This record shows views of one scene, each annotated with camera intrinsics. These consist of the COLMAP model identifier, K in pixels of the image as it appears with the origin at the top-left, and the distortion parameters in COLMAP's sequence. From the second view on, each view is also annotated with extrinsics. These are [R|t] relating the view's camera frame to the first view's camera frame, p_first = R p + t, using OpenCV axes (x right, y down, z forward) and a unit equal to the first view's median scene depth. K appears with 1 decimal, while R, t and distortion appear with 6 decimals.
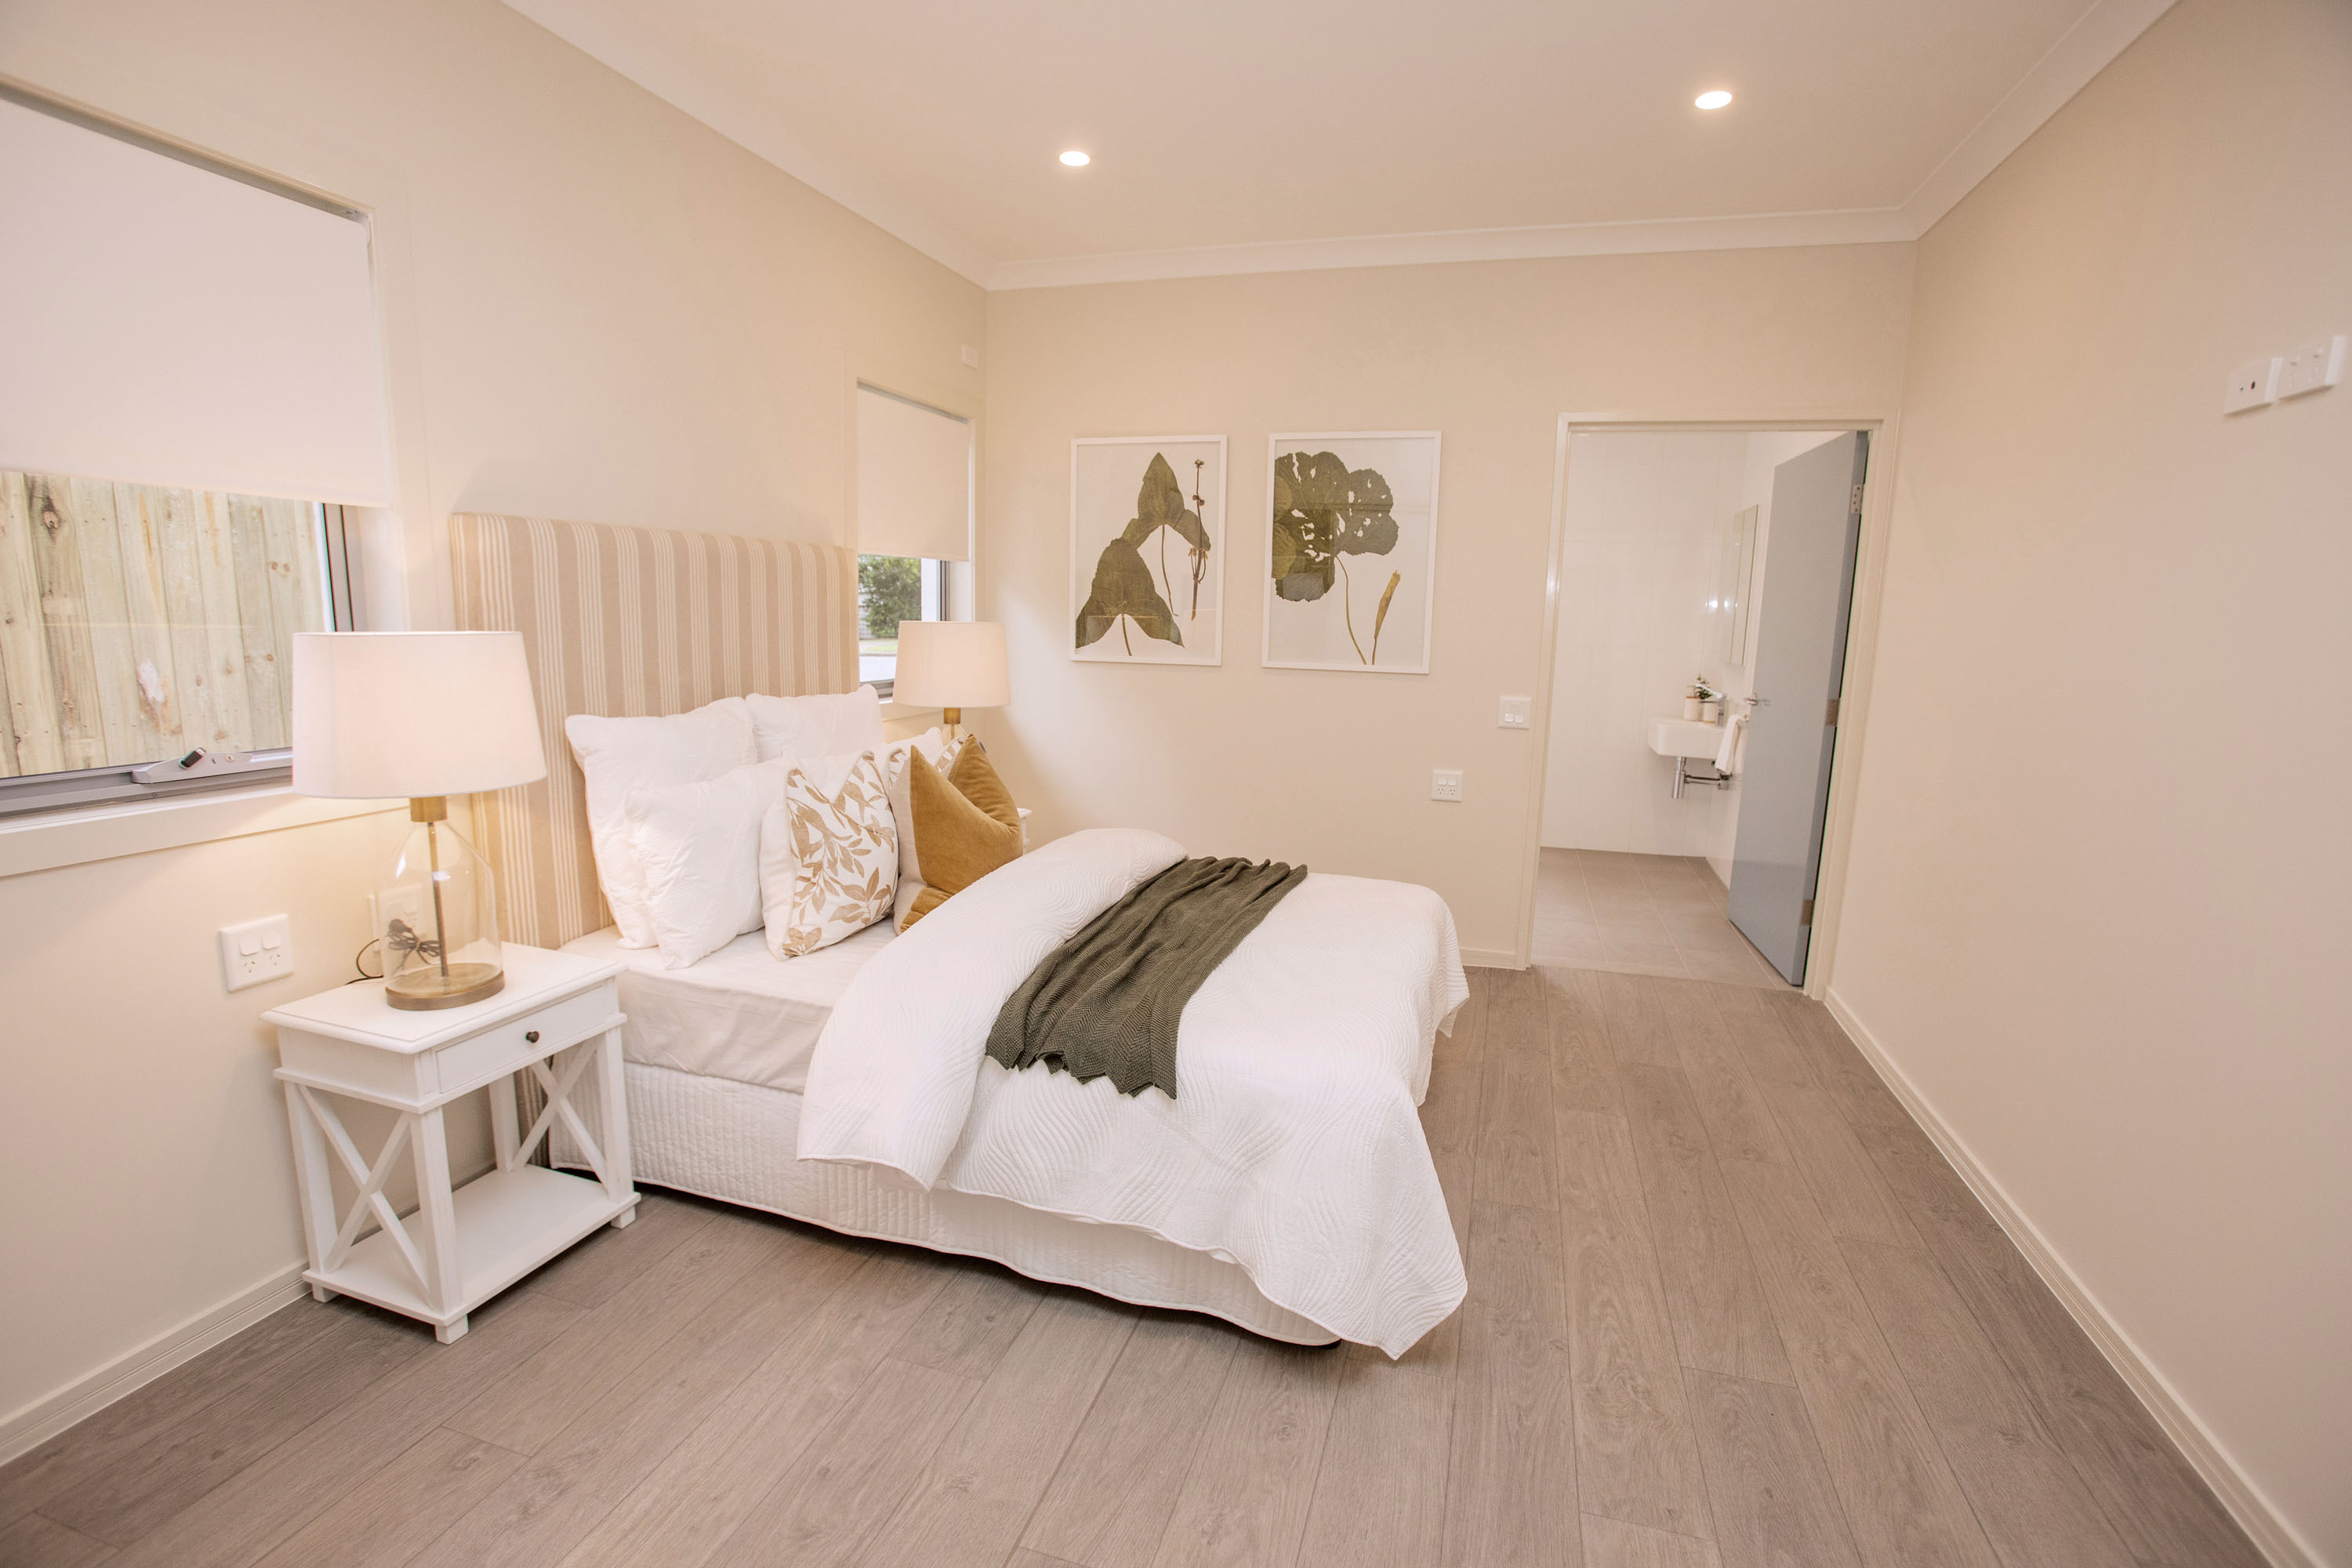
lens RADIAL K [[1074.9, 0, 1171.5], [0, 1074.9, 783.2], [0, 0, 1]] dist [-0.015750, 0.002798]
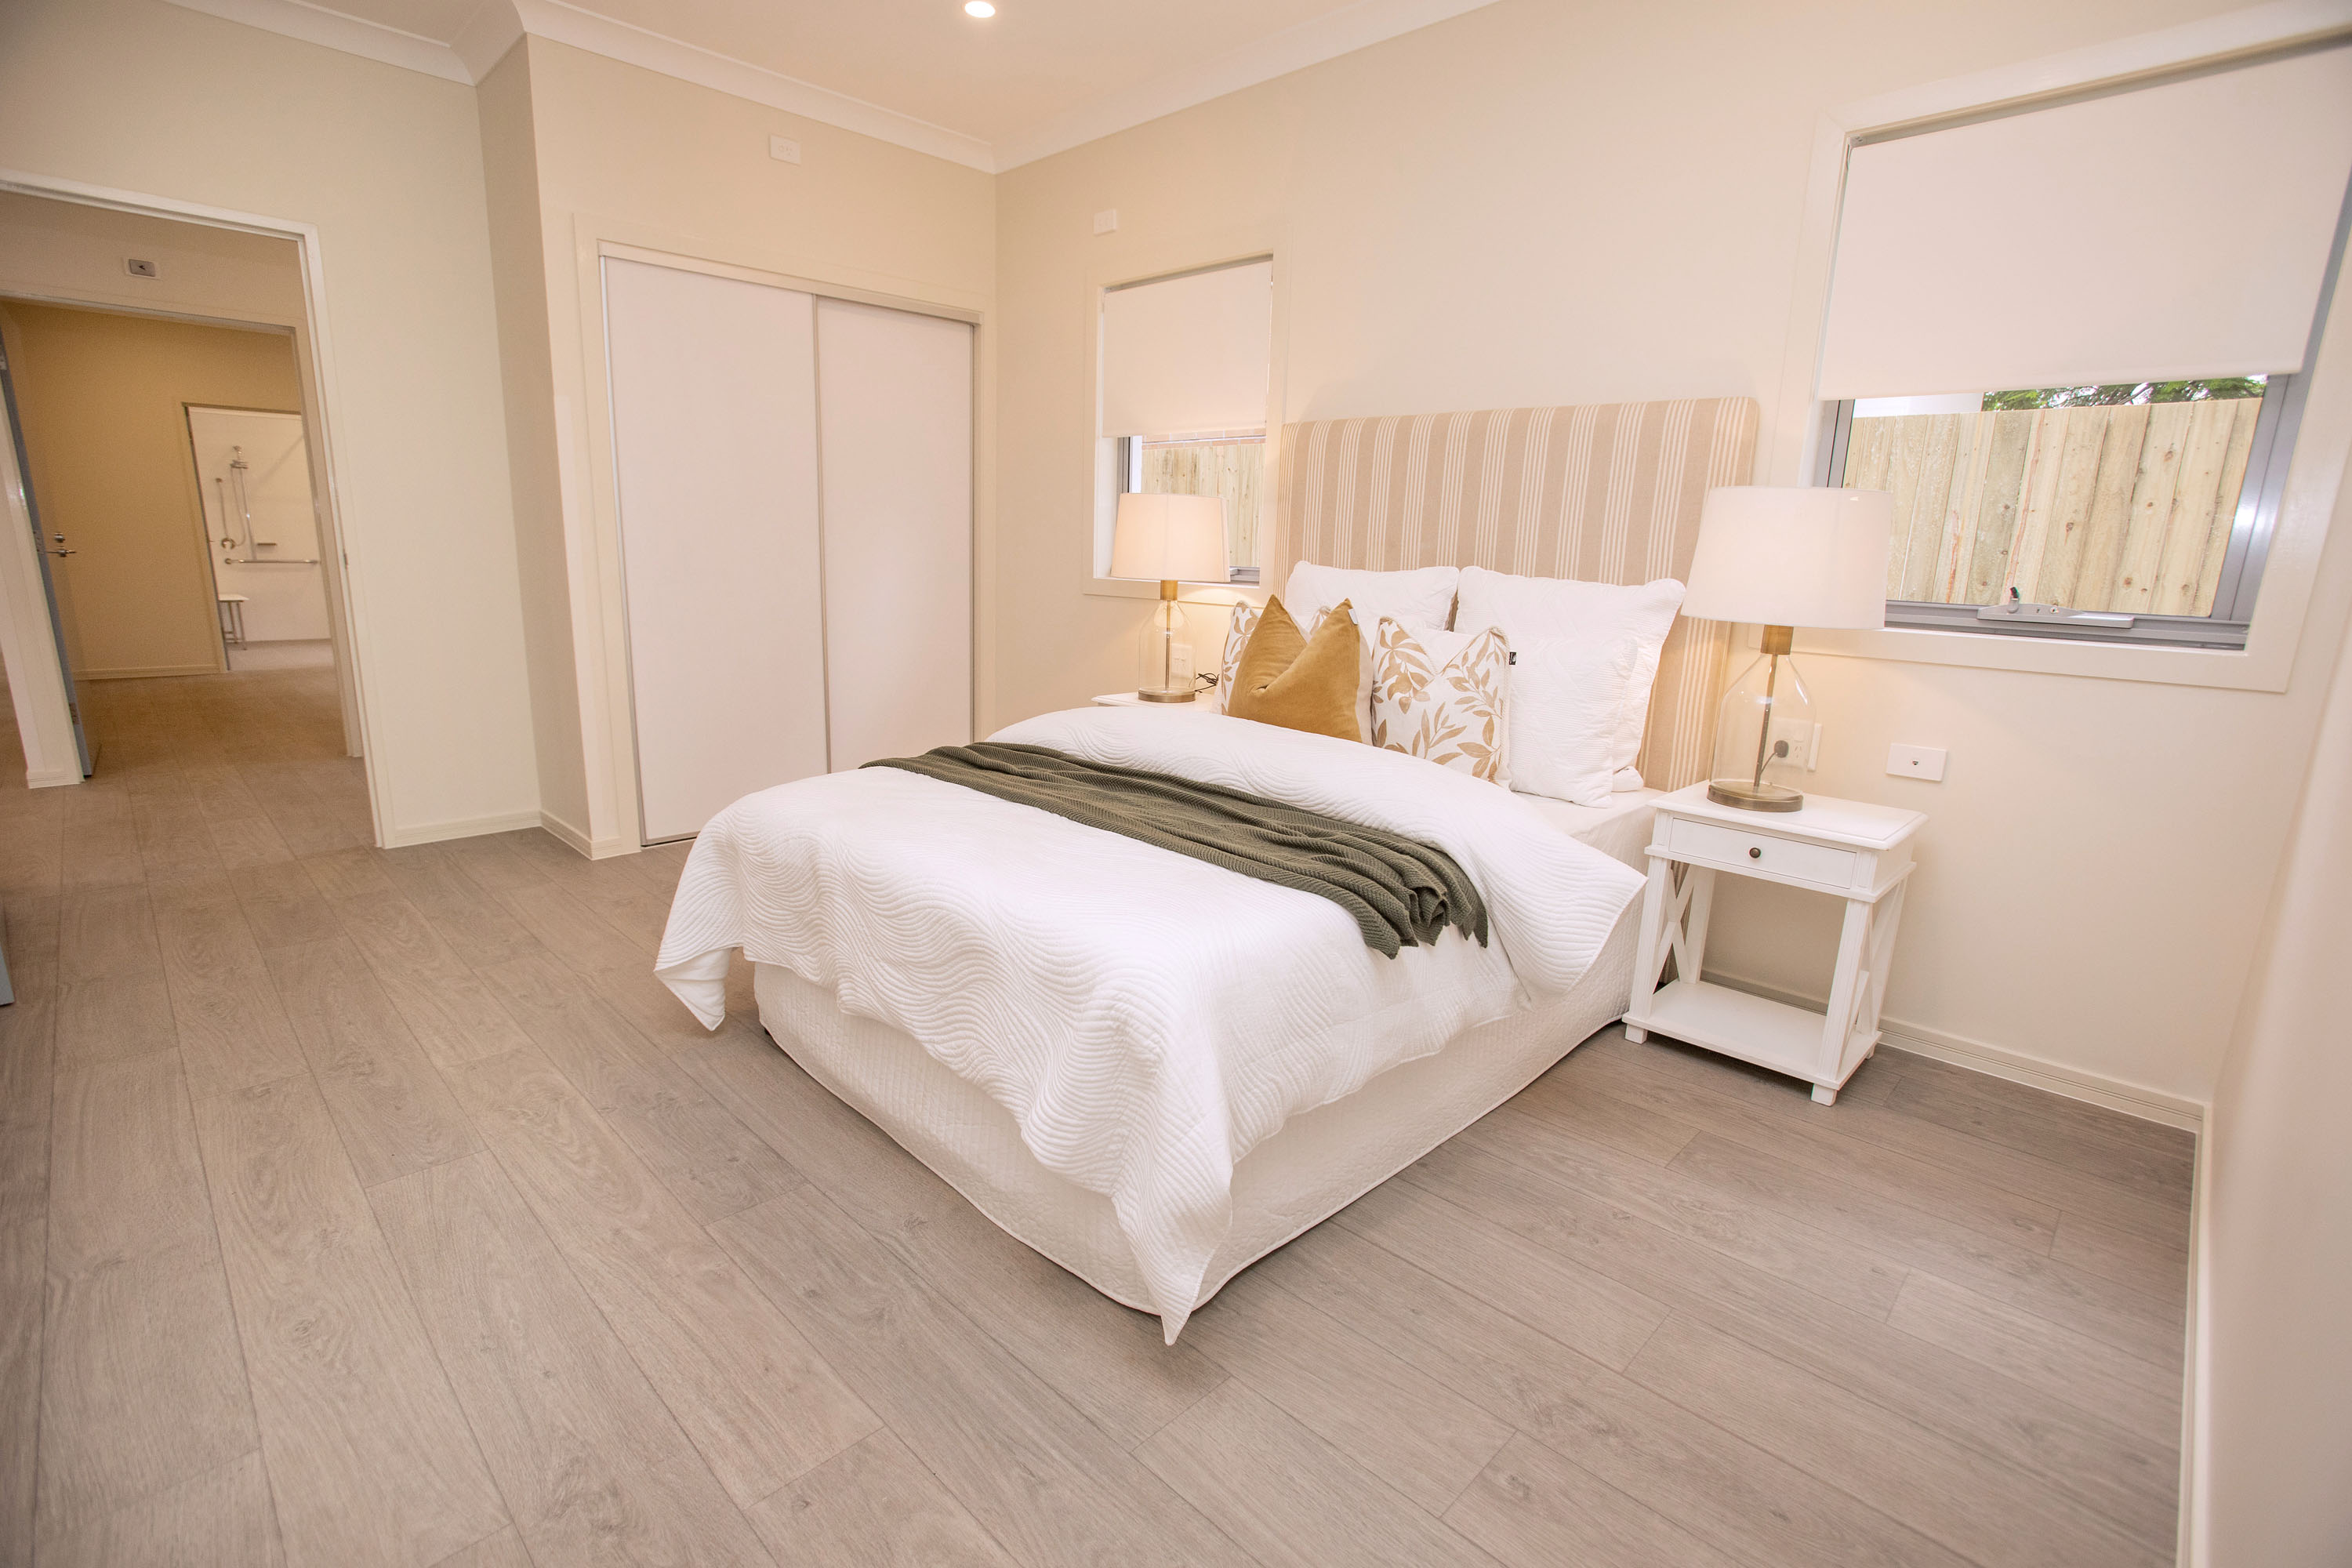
lens RADIAL K [[1074.9, 0, 1169.7], [0, 1074.9, 782.8], [0, 0, 1]] dist [-0.015750, 0.002798]
pose [[-0.445412, 0.164597, -0.880066, 0.834071], [-0.177443, 0.947230, 0.266964, -0.138569], [0.877566, 0.275071, -0.392701, 1.523841]]
